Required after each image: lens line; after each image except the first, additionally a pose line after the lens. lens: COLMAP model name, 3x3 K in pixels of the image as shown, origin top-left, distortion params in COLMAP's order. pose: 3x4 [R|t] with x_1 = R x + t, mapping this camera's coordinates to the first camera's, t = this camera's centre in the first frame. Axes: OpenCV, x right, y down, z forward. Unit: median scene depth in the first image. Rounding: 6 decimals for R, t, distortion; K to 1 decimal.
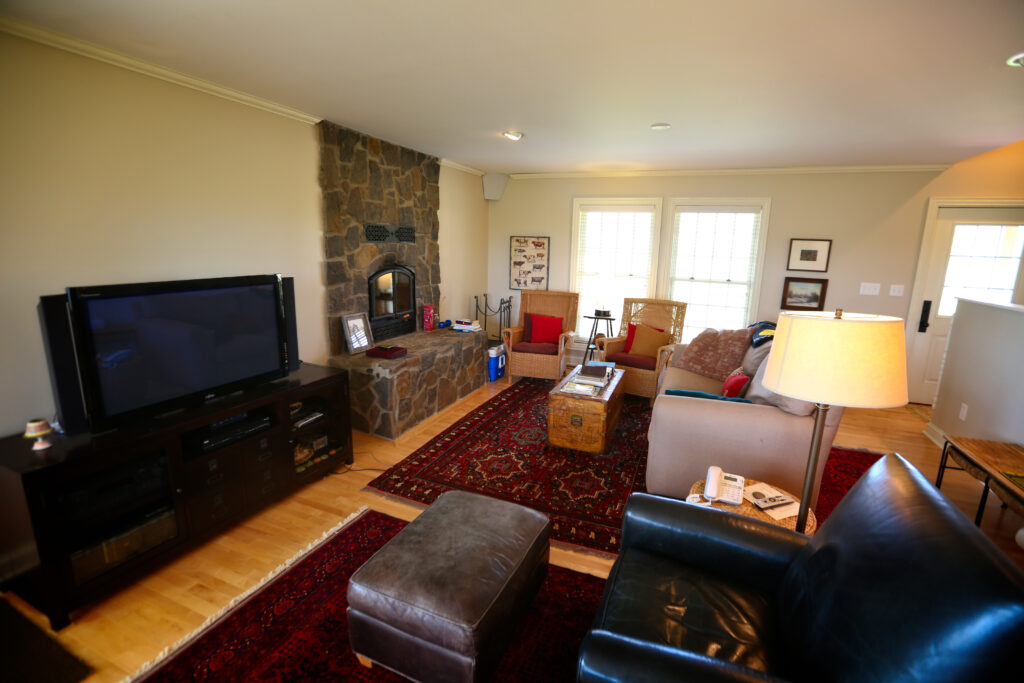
lens RADIAL K [[467.4, 0, 518.8], [0, 467.4, 339.5], [0, 0, 1]] dist [-0.050568, 0.019038]
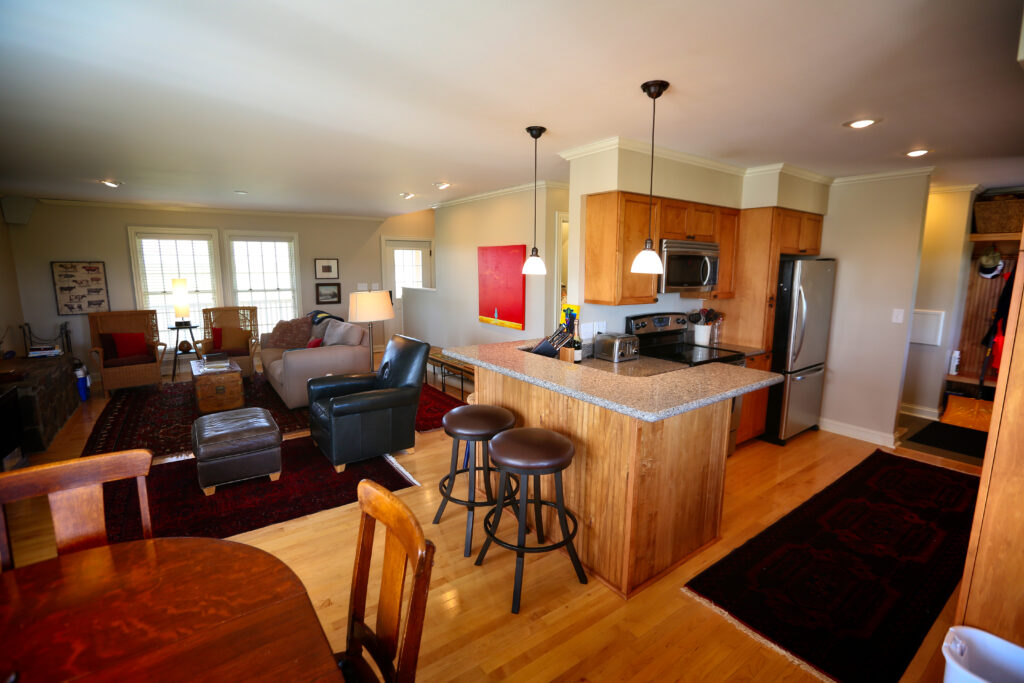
lens RADIAL K [[465.7, 0, 515.7], [0, 465.7, 338.0], [0, 0, 1]] dist [-0.048494, 0.018856]
pose [[0.533908, -0.155848, 0.831056, -0.382396], [0.180315, 0.981244, 0.068171, 0.060136], [-0.826093, 0.113455, 0.551996, -0.393978]]
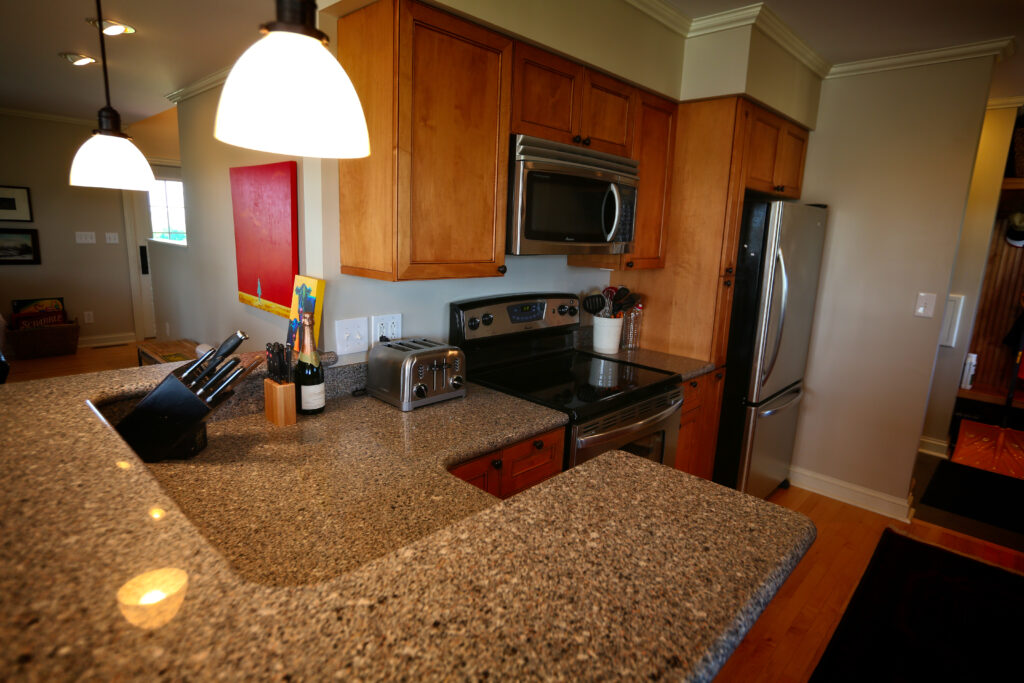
lens RADIAL K [[554.9, 0, 513.1], [0, 554.9, 337.6], [0, 0, 1]] dist [-0.063563, 0.048457]
pose [[0.376807, -0.195337, 0.905461, -0.026750], [0.157935, 0.976747, 0.144991, 0.081792], [-0.912728, 0.088371, 0.398896, -0.343634]]
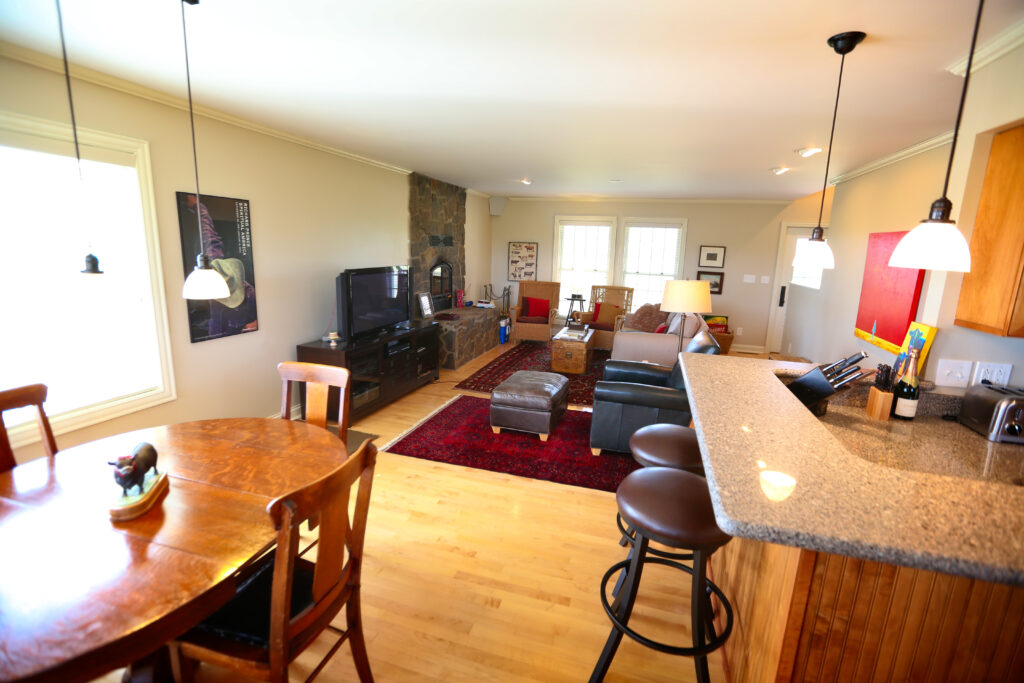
lens RADIAL K [[467.4, 0, 518.8], [0, 467.4, 339.5], [0, 0, 1]] dist [-0.050568, 0.019038]
pose [[0.995546, -0.011251, 0.093600, -0.148489], [0.011447, 0.999933, -0.001555, 0.084347], [-0.093576, 0.002620, 0.995609, -0.458660]]
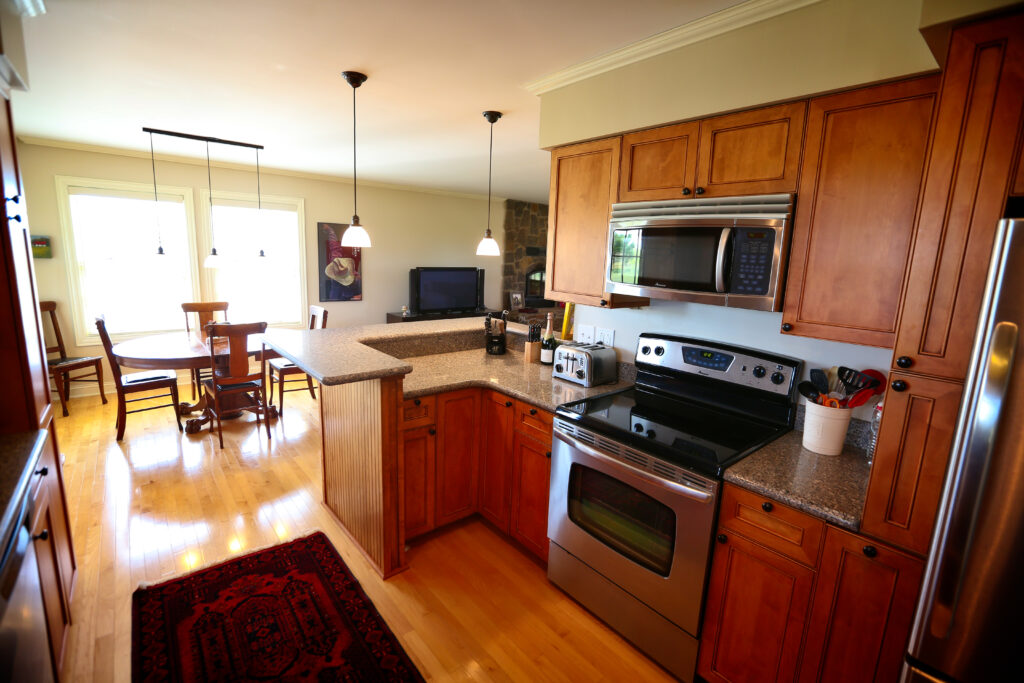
lens RADIAL K [[465.7, 0, 515.7], [0, 465.7, 338.0], [0, 0, 1]] dist [-0.048494, 0.018856]
pose [[0.885109, 0.089224, -0.456751, 0.460717], [-0.107463, 0.994110, -0.014052, 0.138542], [0.452807, 0.061522, 0.889483, -0.615820]]
